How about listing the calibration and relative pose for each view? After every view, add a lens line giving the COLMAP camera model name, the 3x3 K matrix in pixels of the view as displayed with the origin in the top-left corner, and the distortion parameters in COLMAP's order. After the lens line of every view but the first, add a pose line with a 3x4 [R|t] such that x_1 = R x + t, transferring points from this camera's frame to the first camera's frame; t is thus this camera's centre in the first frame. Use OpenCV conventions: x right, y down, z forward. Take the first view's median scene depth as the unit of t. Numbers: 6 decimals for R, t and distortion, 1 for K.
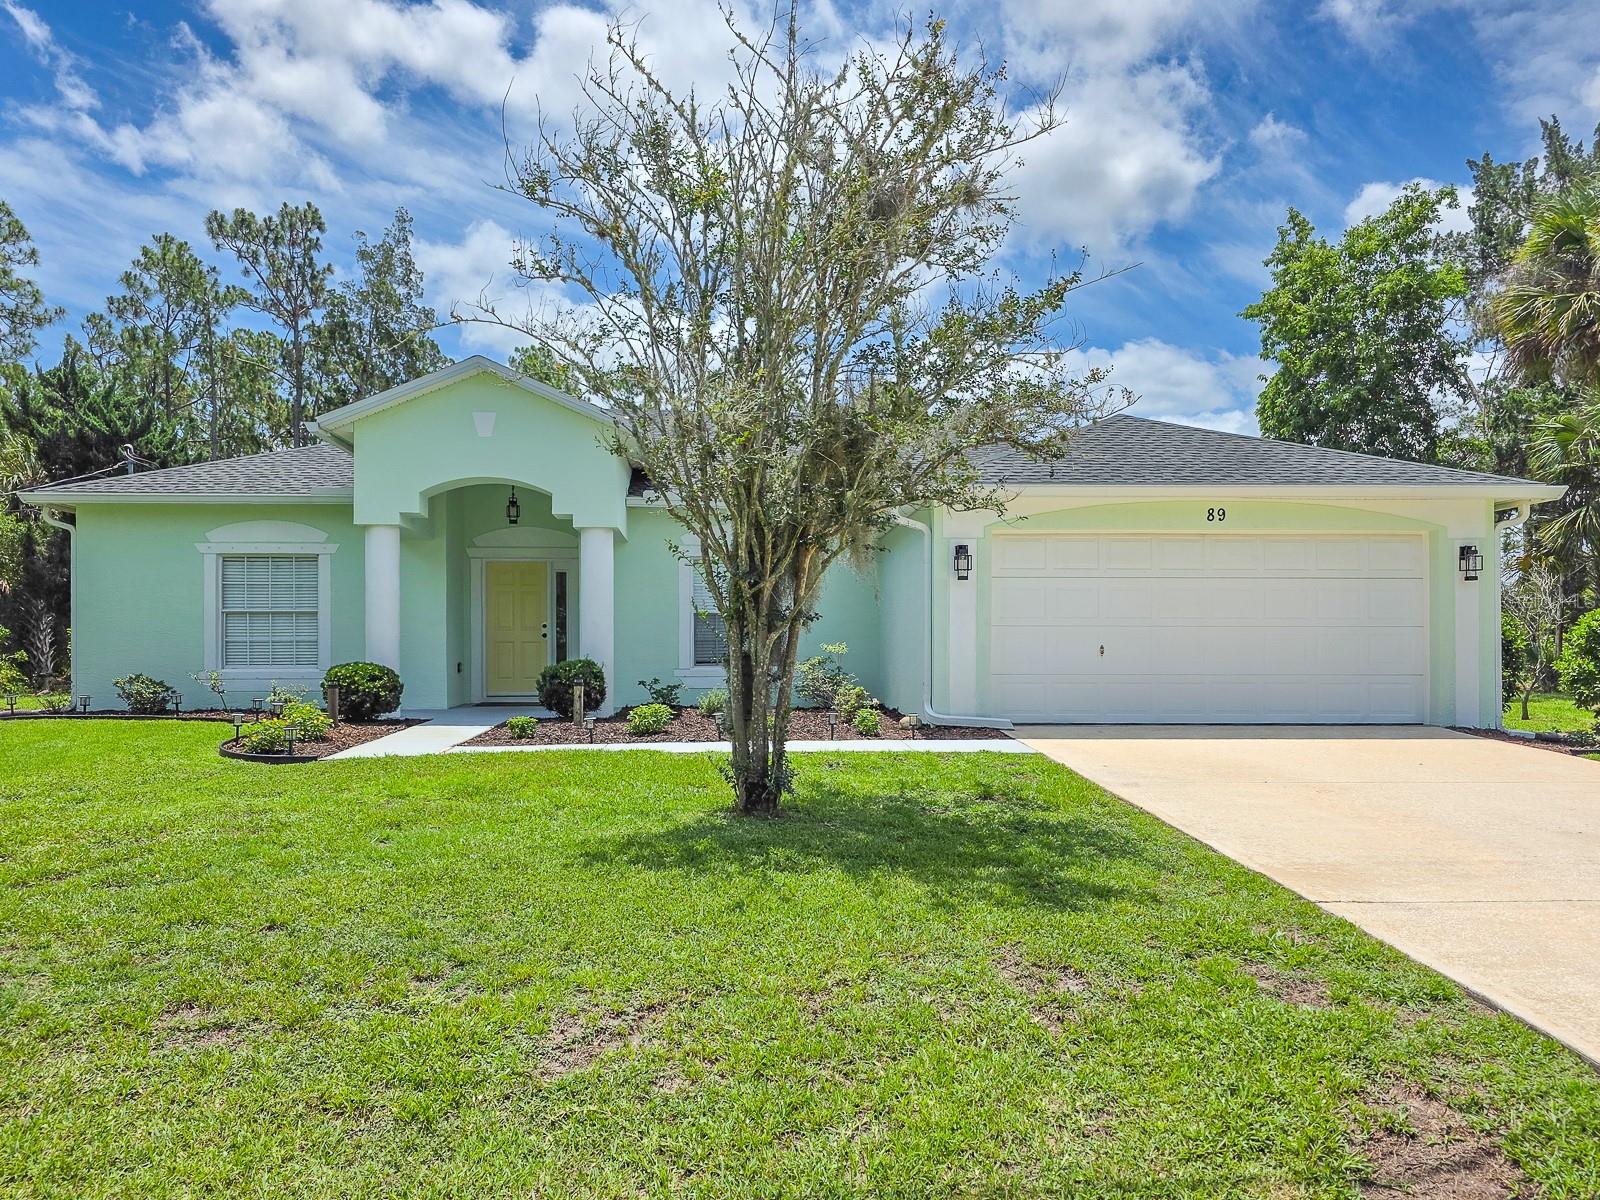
lens RADIAL K [[1080.8, 0, 804.2], [0, 1080.8, 661.2], [0, 0, 1]] dist [-0.002291, 0.001692]
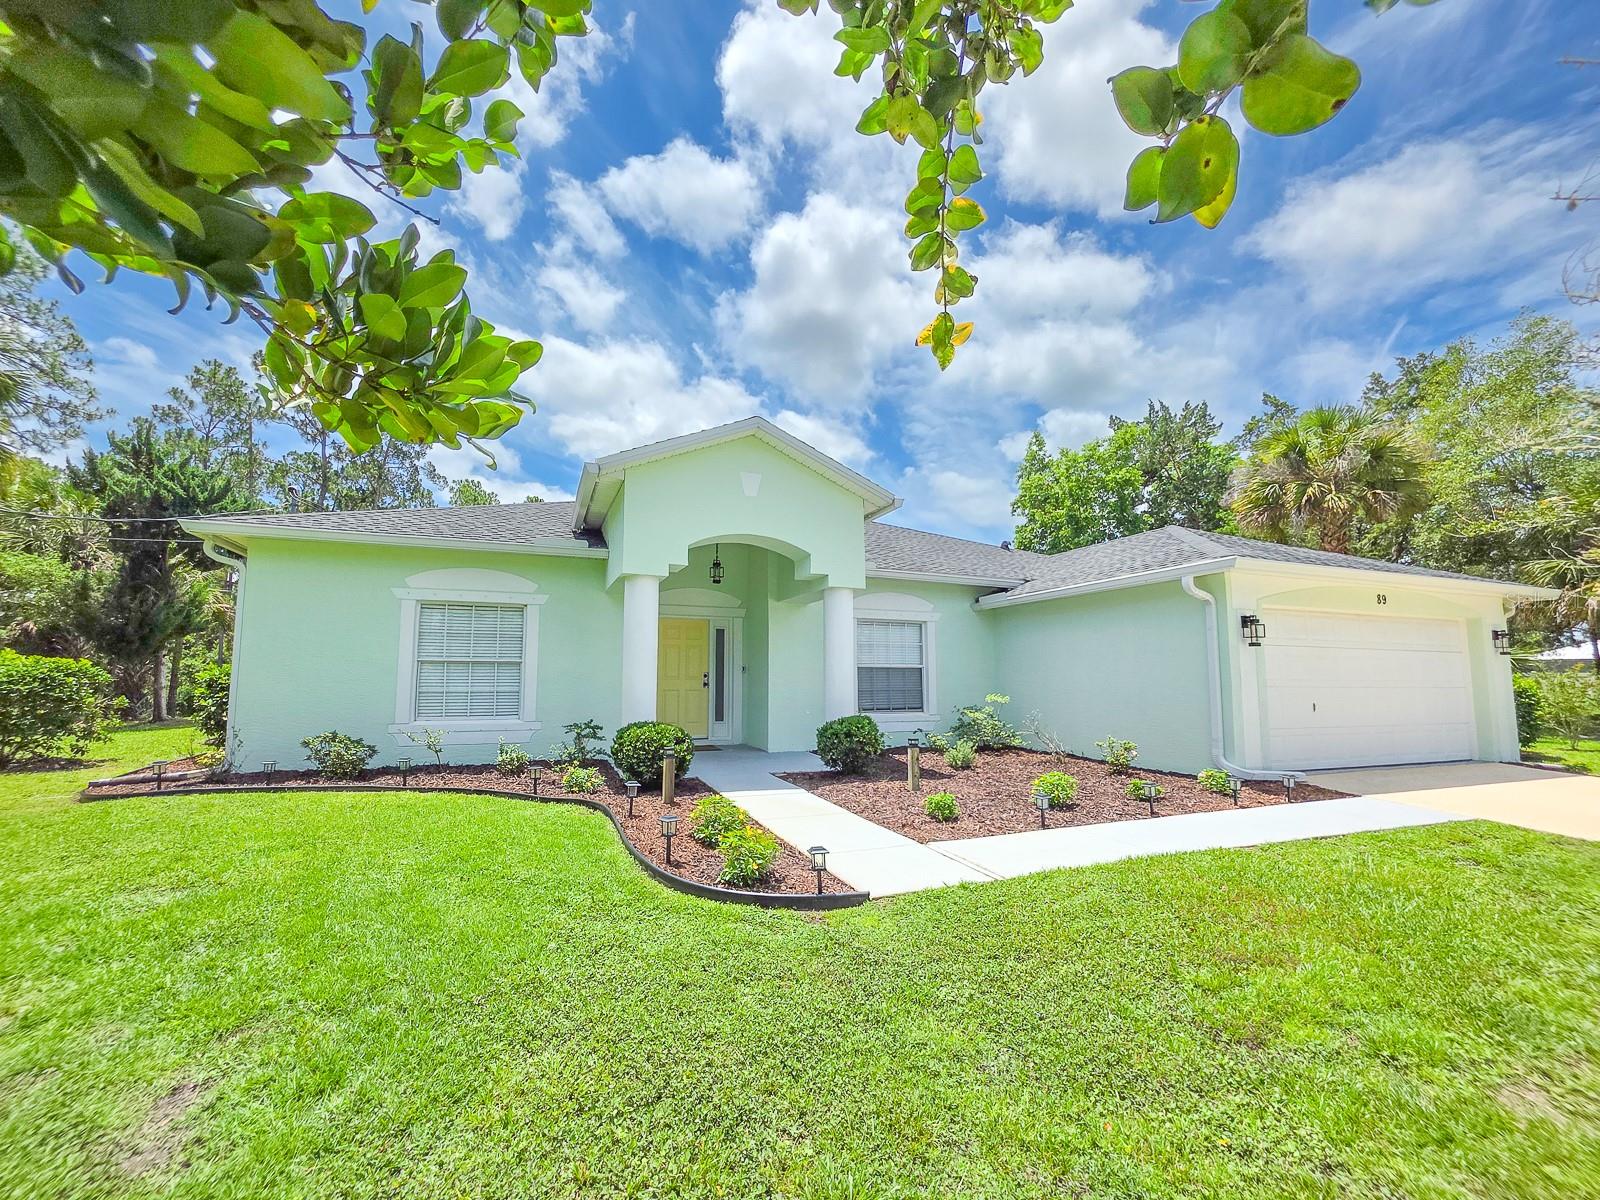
lens RADIAL K [[633.6, 0, 792.1], [0, 633.6, 628.4], [0, 0, 1]] dist [-0.001512, -0.003606]
pose [[0.964541, 0.027699, 0.262474, -0.363133], [-0.003808, 0.995835, -0.091099, -0.024239], [-0.263904, 0.086869, 0.960629, 0.370829]]
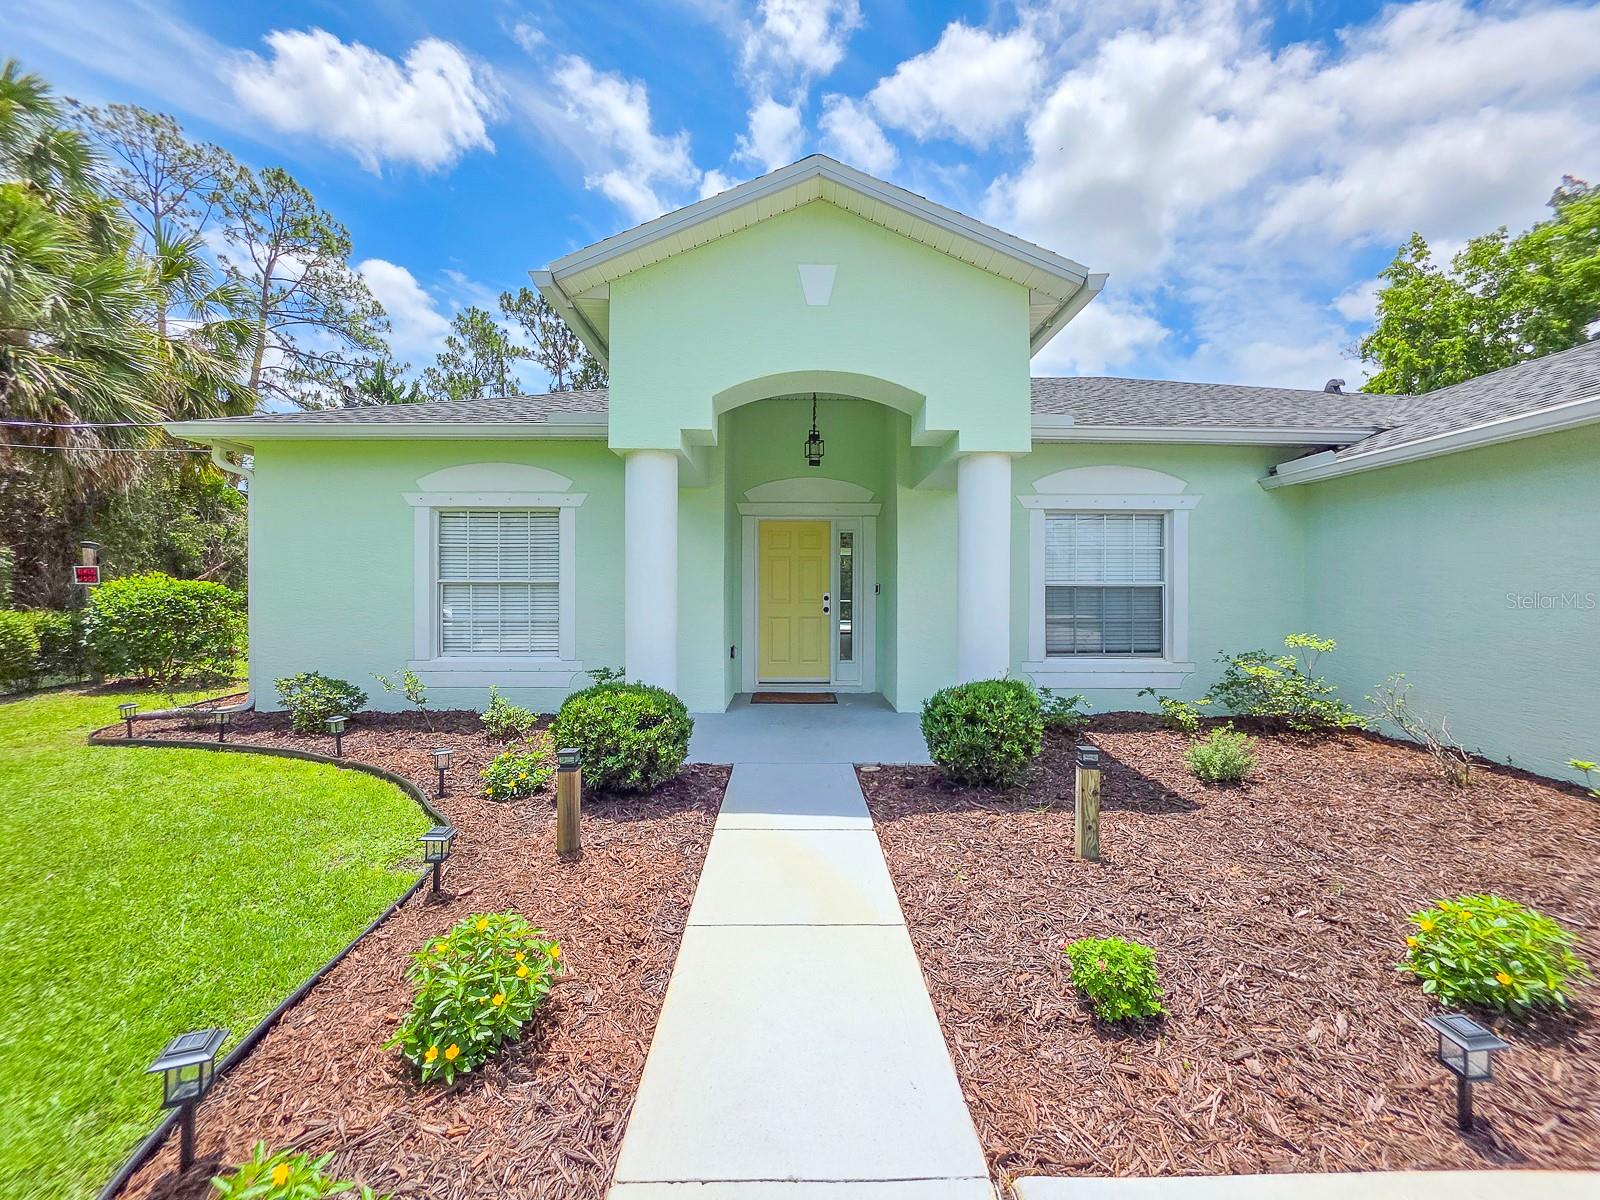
lens RADIAL K [[644.1, 0, 800.0], [0, 644.1, 600.0], [0, 0, 1]] dist [0.001645, -0.000024]
pose [[0.996081, 0.007855, -0.088094, -0.239690], [-0.007261, 0.999949, 0.007068, -0.038104], [0.088145, -0.006400, 0.996087, 0.560233]]
